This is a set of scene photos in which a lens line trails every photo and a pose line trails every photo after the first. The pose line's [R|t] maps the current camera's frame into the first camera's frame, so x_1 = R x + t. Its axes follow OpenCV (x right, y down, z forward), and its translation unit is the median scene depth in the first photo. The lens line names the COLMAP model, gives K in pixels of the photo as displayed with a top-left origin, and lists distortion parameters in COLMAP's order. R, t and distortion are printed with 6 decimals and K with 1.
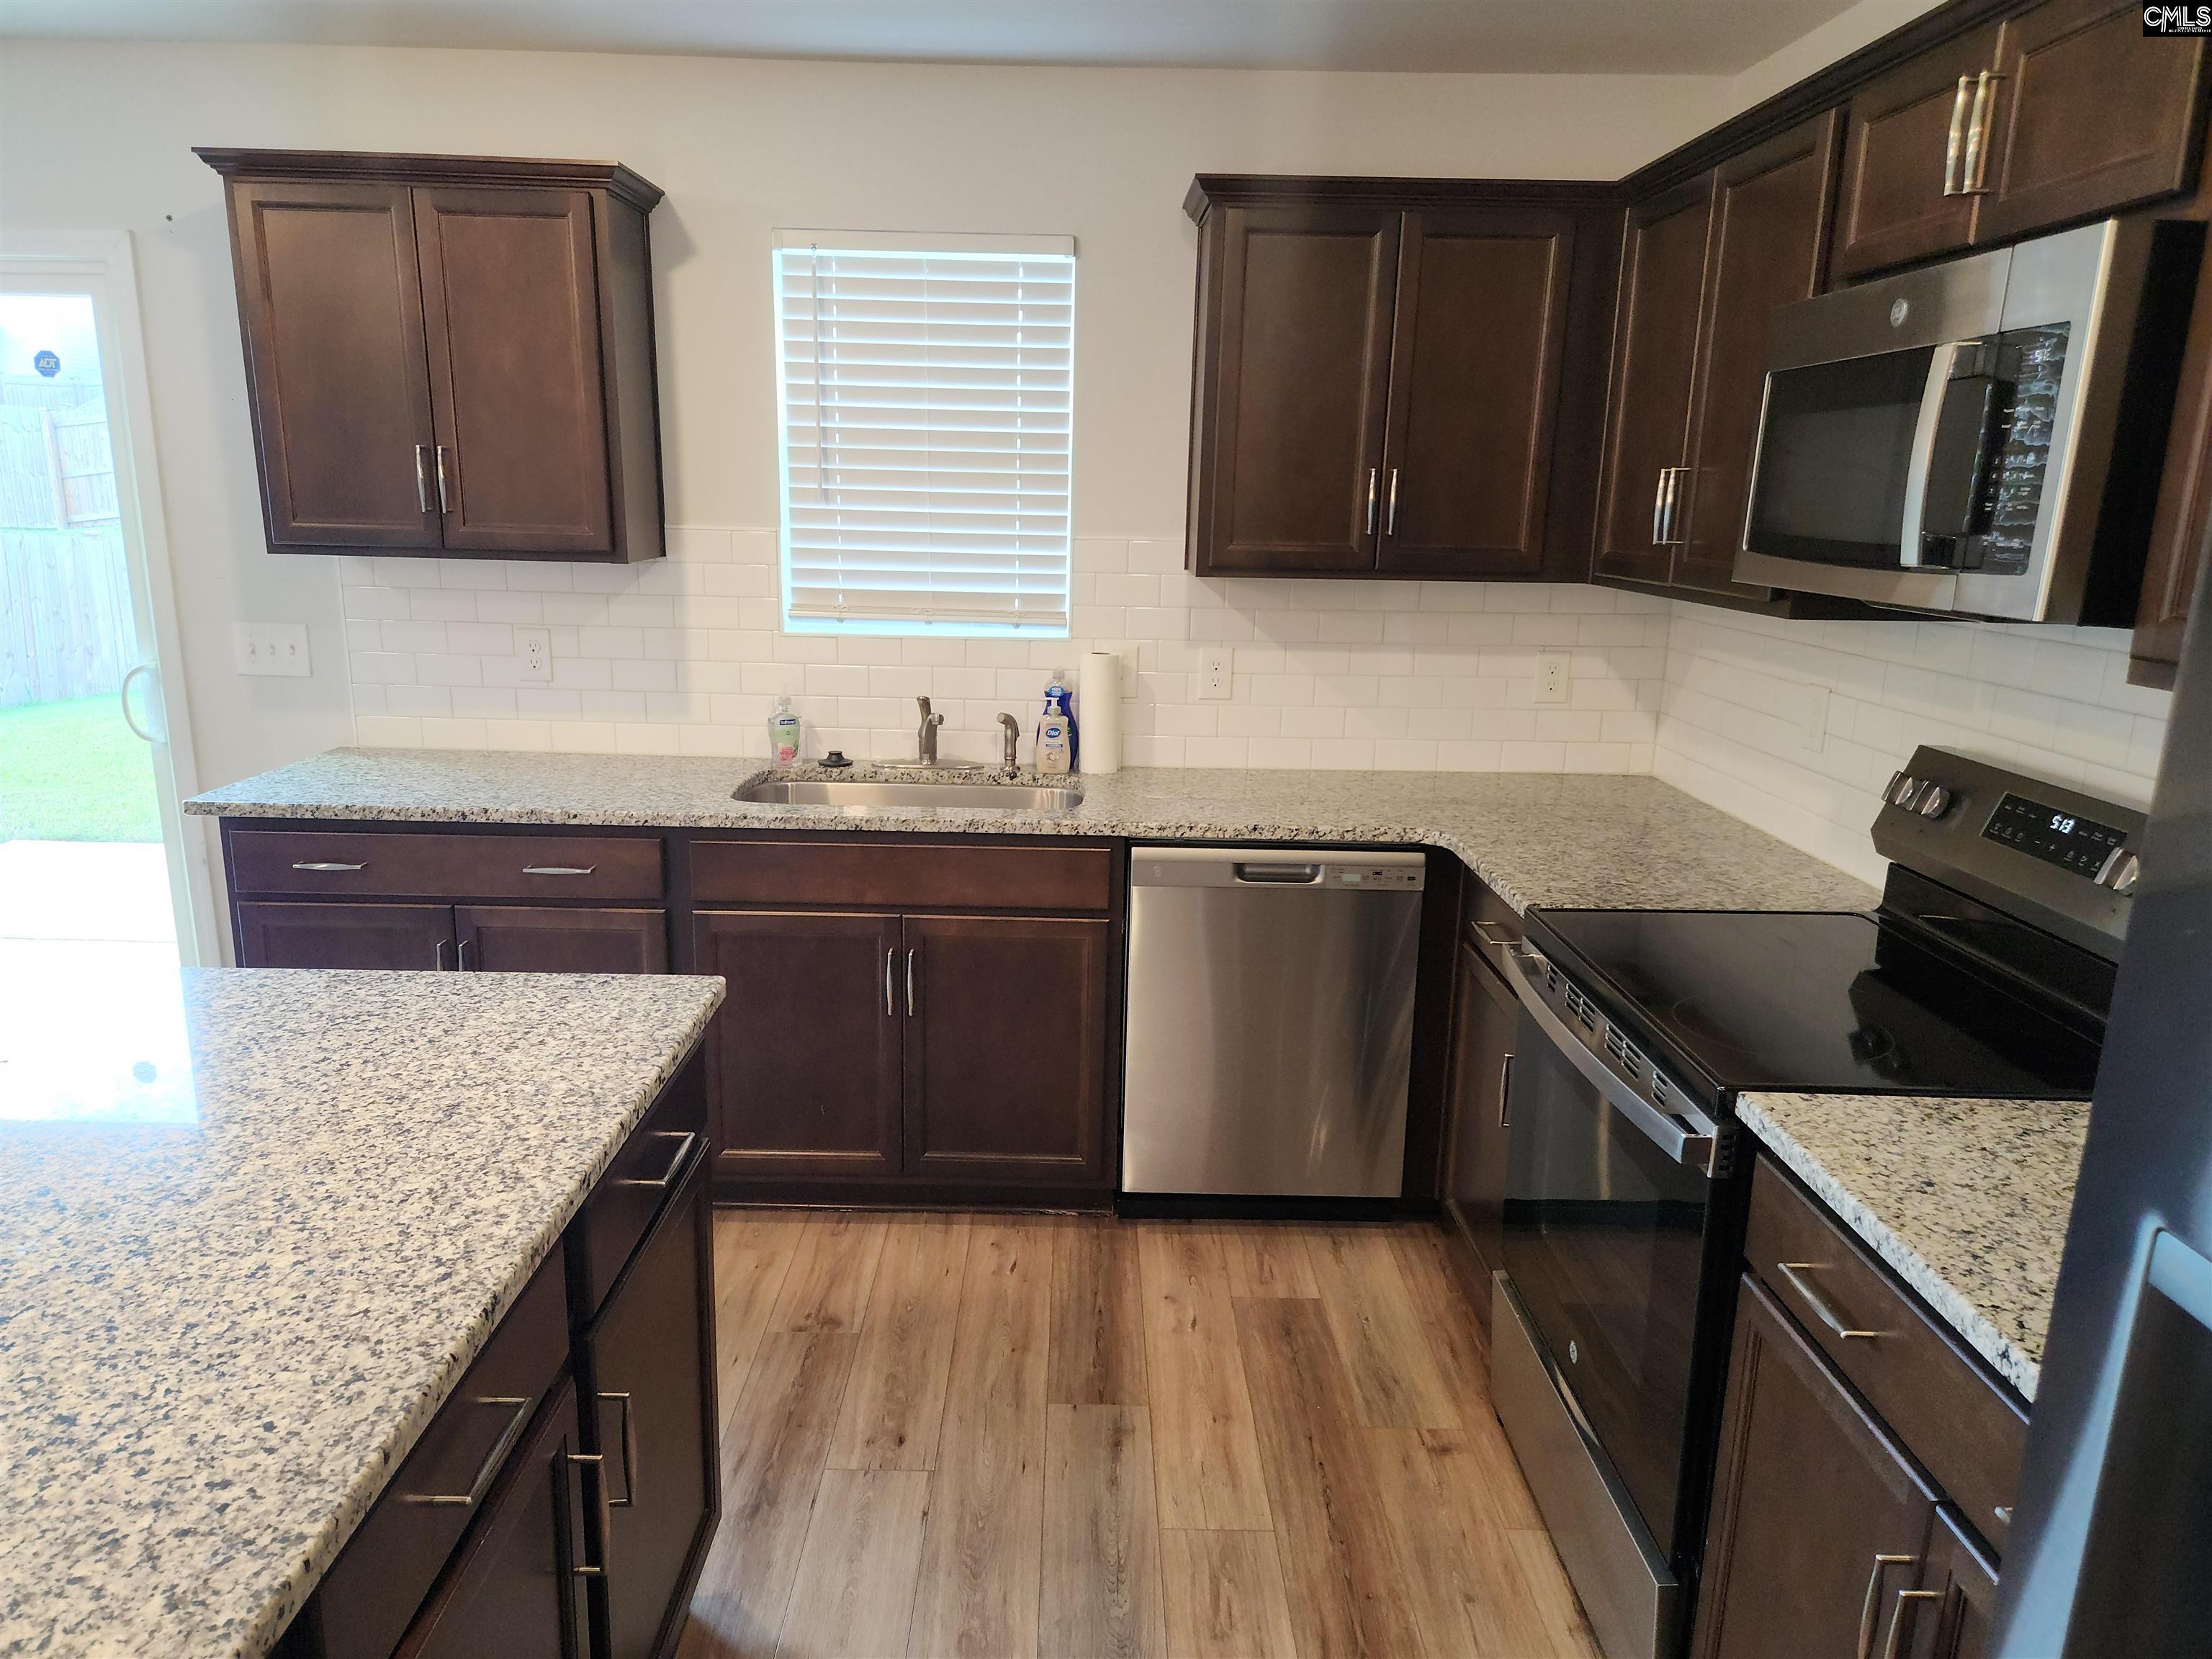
lens RADIAL K [[1486.5, 0, 1106.0], [0, 1486.5, 829.5], [0, 0, 1]] dist [0.079531, -0.064243]
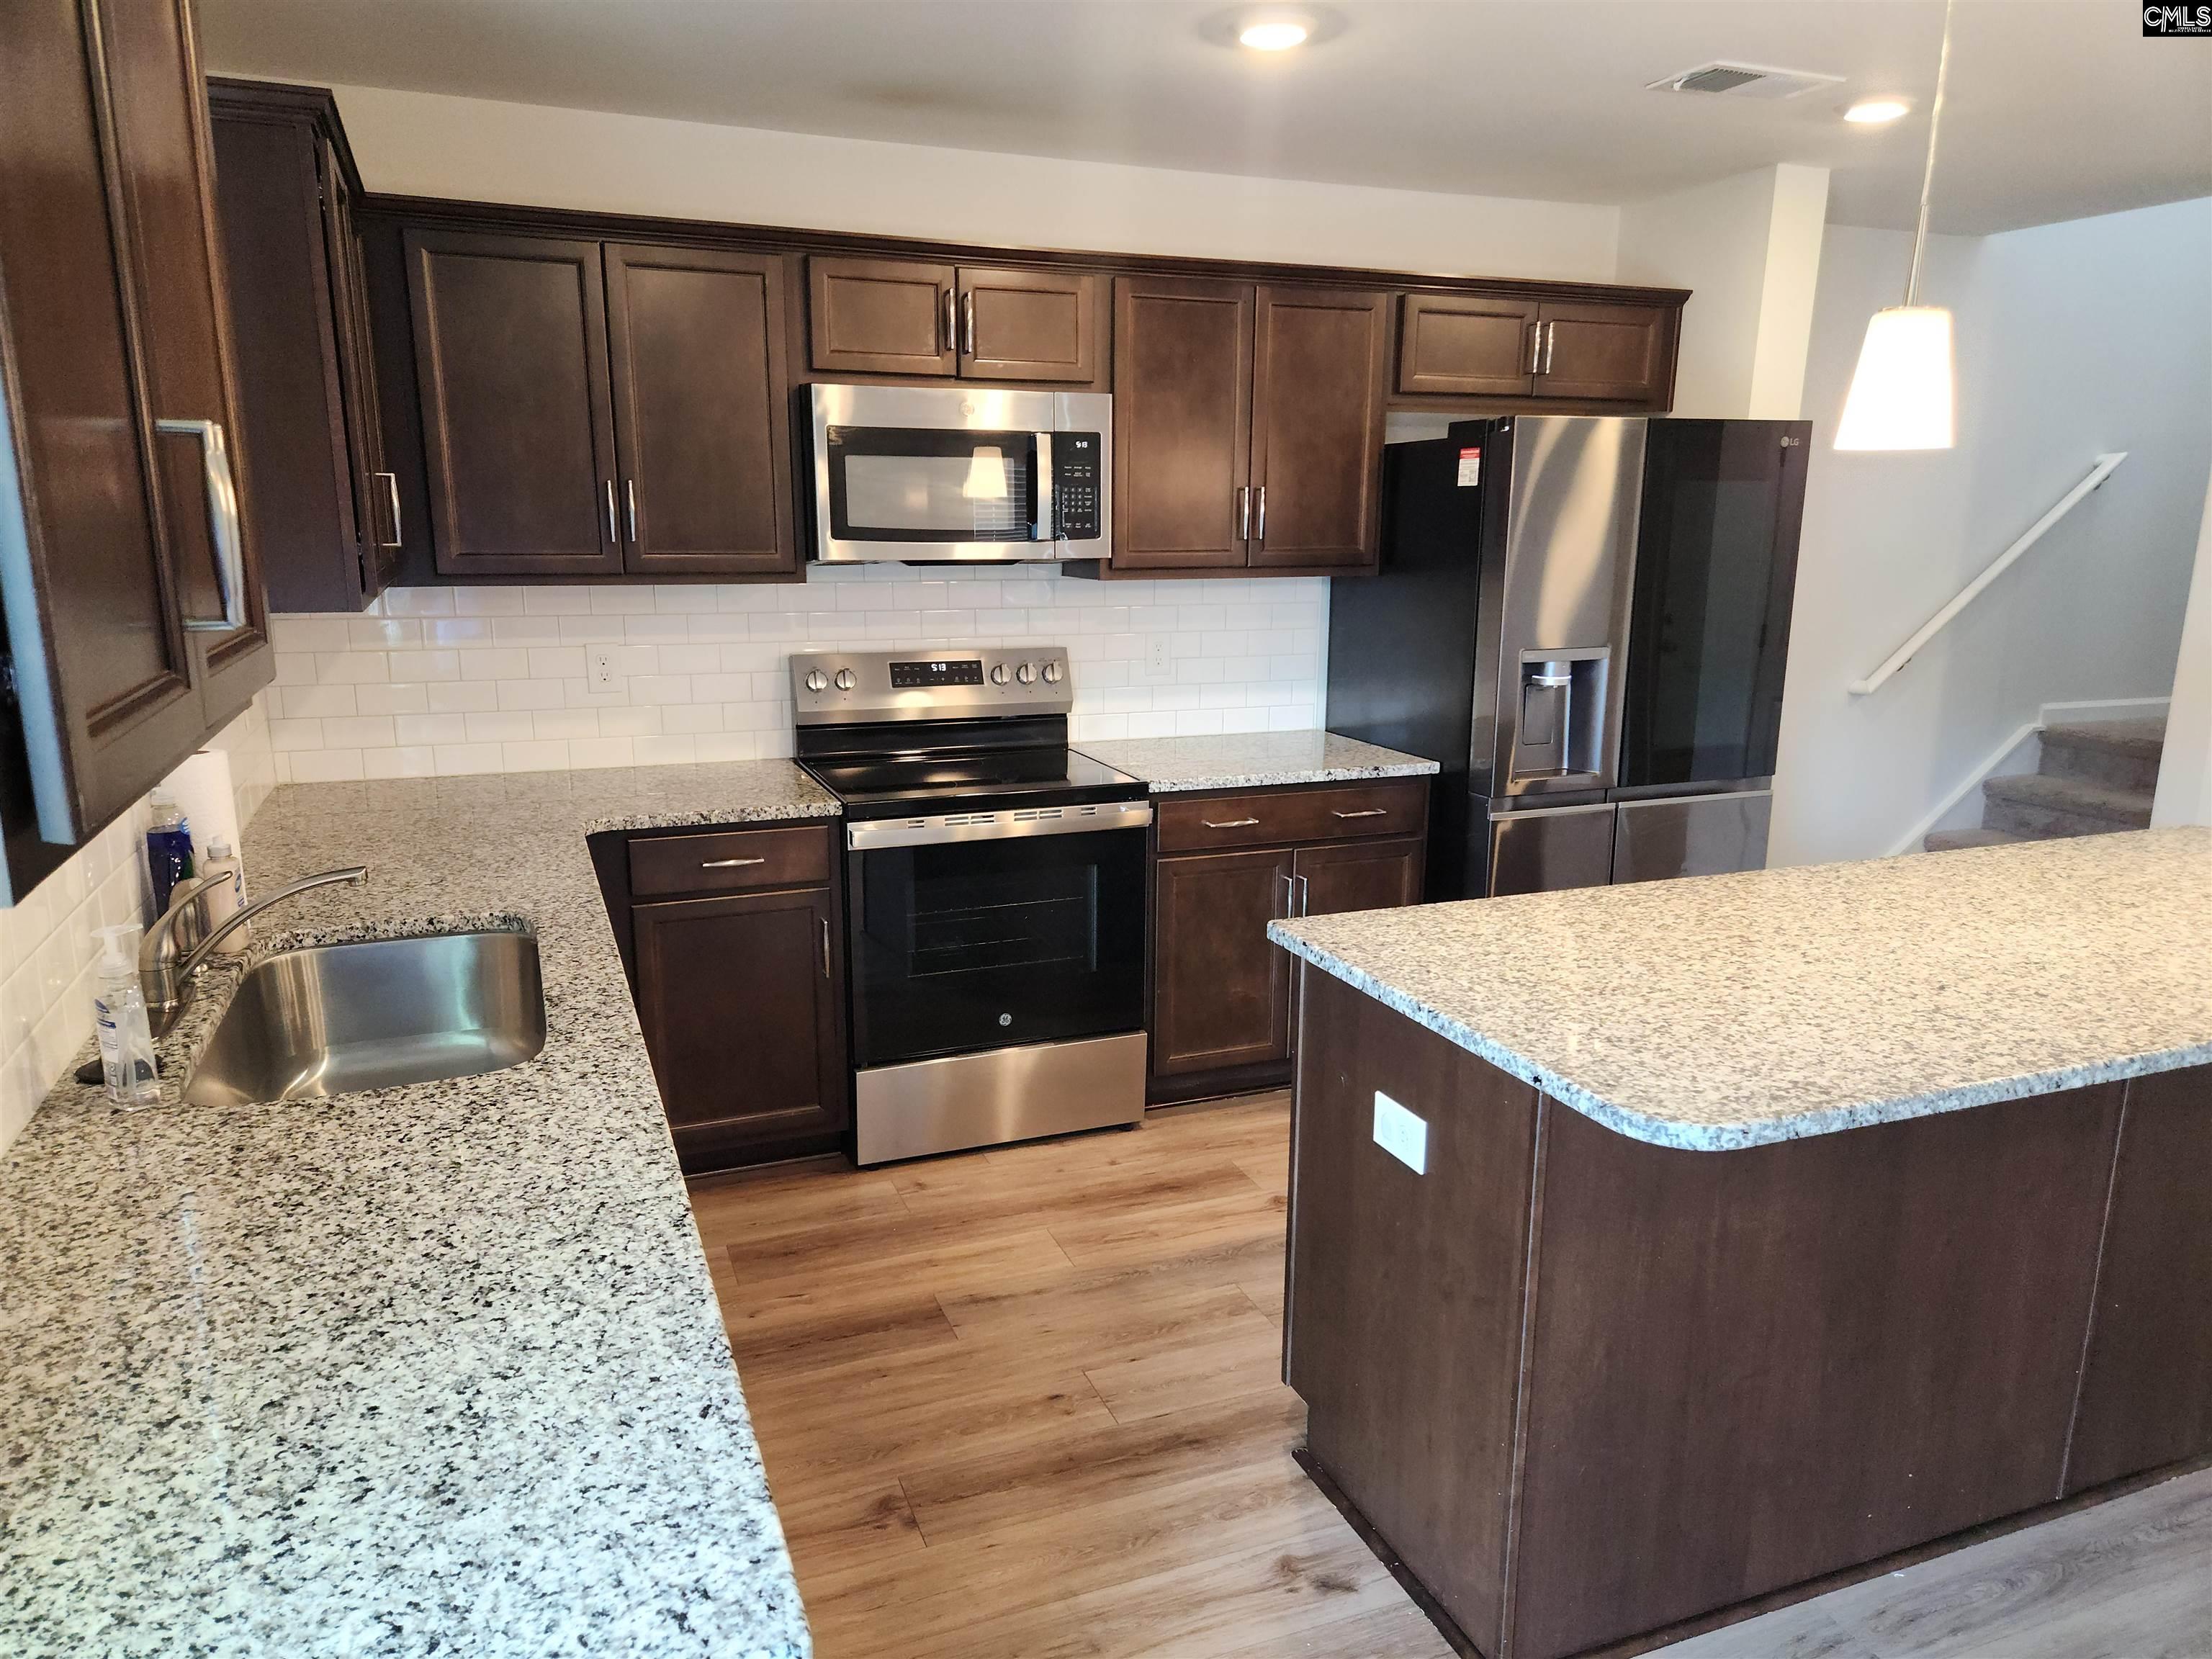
lens RADIAL K [[1486.5, 0, 1106.0], [0, 1486.5, 829.5], [0, 0, 1]] dist [0.079531, -0.064243]
pose [[-0.365125, -0.228459, 0.902491, -1.496231], [0.189833, 0.930782, 0.312422, -0.429755], [-0.911398, 0.285396, -0.296483, 1.722205]]
